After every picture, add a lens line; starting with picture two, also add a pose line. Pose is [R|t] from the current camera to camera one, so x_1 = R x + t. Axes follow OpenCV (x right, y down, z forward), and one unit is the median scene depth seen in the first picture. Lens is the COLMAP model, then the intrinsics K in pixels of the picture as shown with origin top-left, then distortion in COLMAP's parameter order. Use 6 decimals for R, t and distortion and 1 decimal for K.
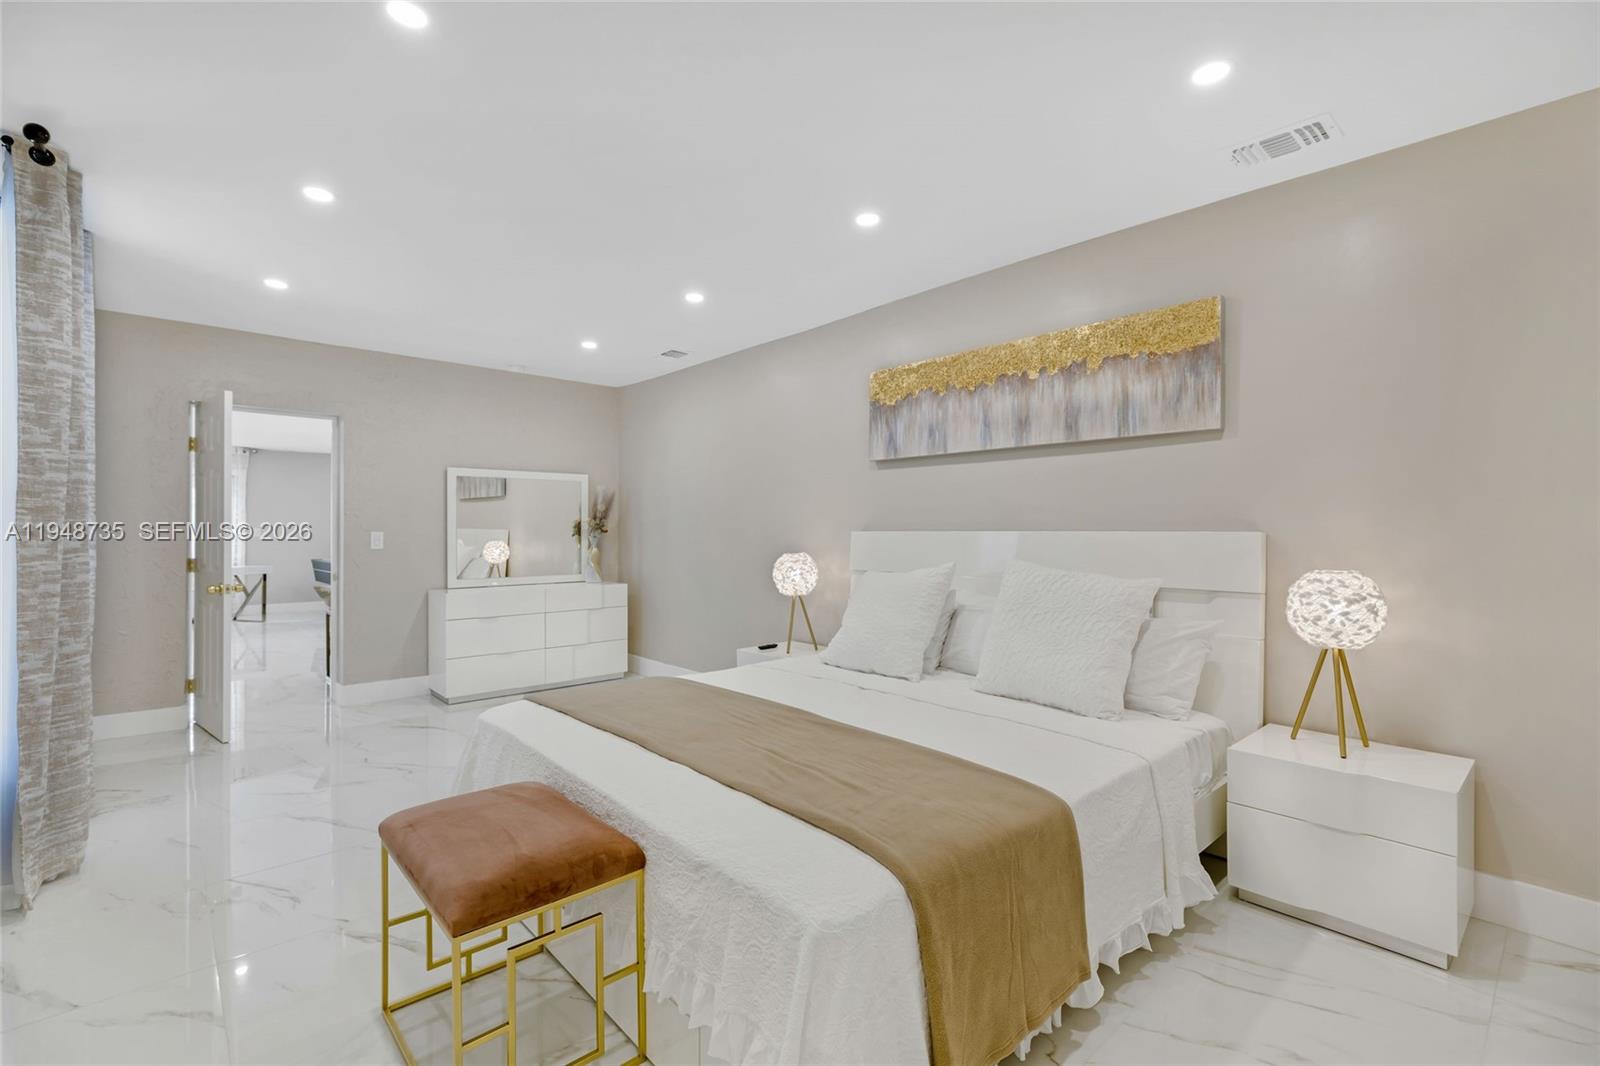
lens RADIAL K [[718.2, 0, 800.0], [0, 718.2, 533.0], [0, 0, 1]] dist [0.001159, 0.000028]
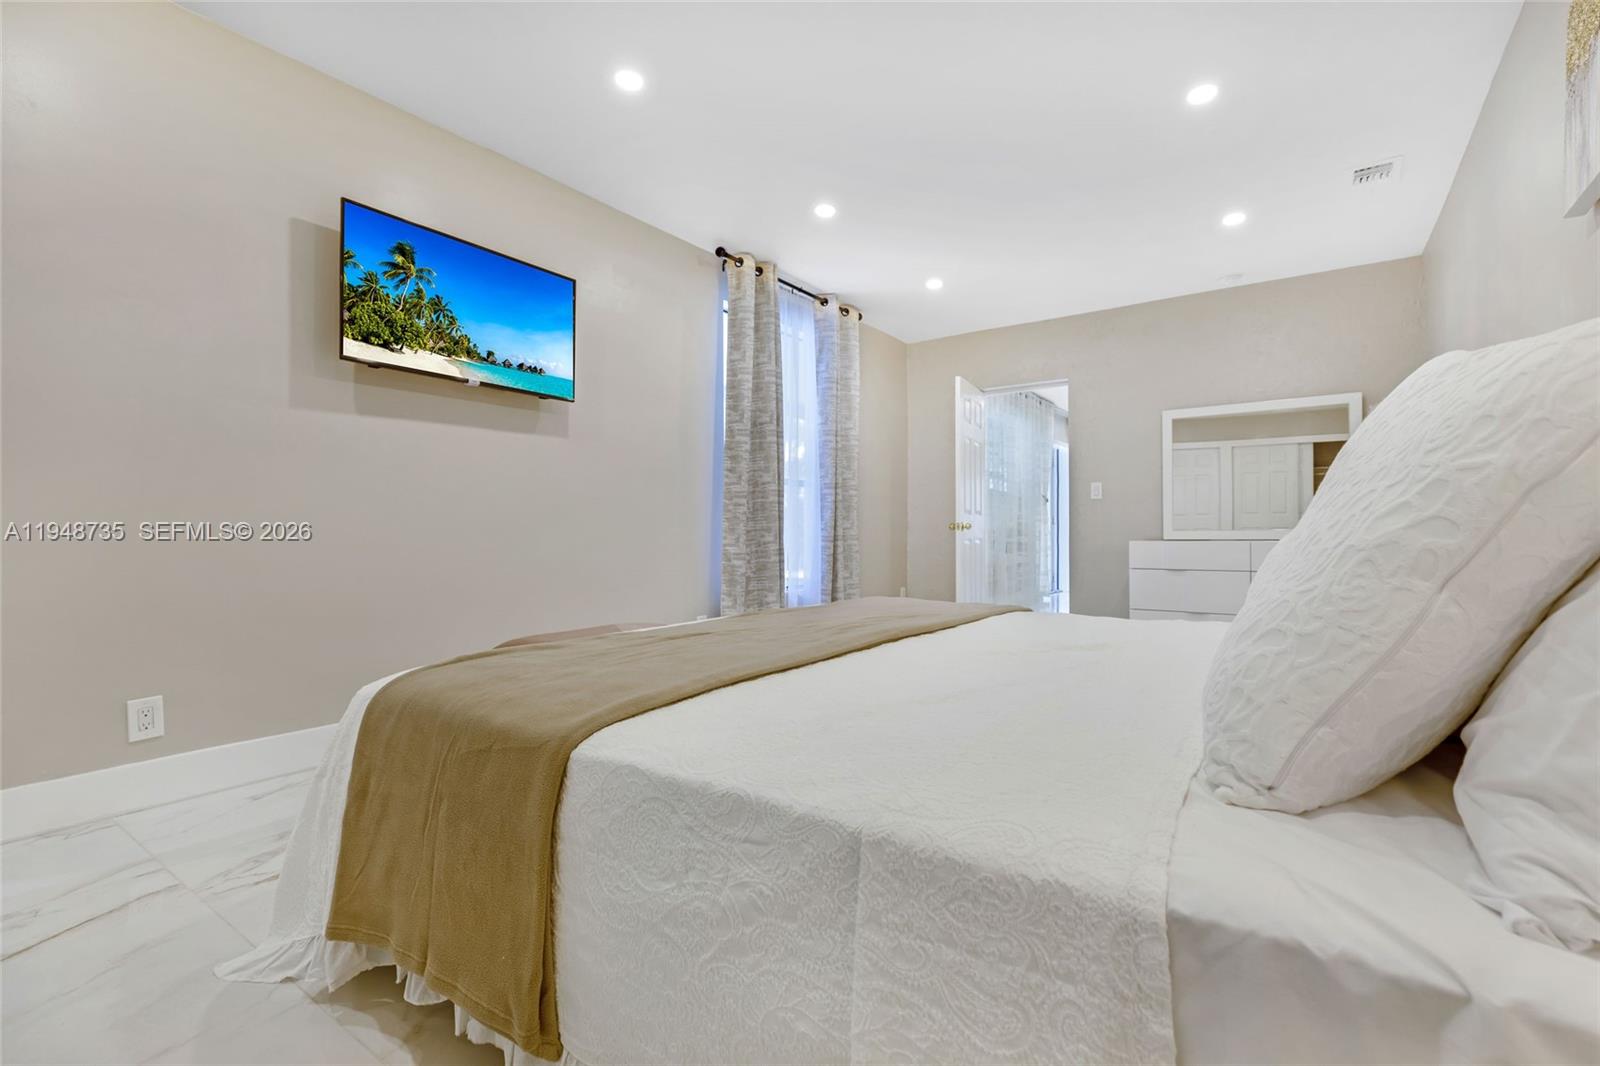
lens RADIAL K [[718.2, 0, 800.0], [0, 718.2, 533.0], [0, 0, 1]] dist [0.001159, 0.000028]
pose [[0.219469, -0.004529, -0.975609, 0.707788], [0.001596, 0.999990, -0.004283, 0.157434], [0.975618, -0.000617, 0.219474, 0.720036]]
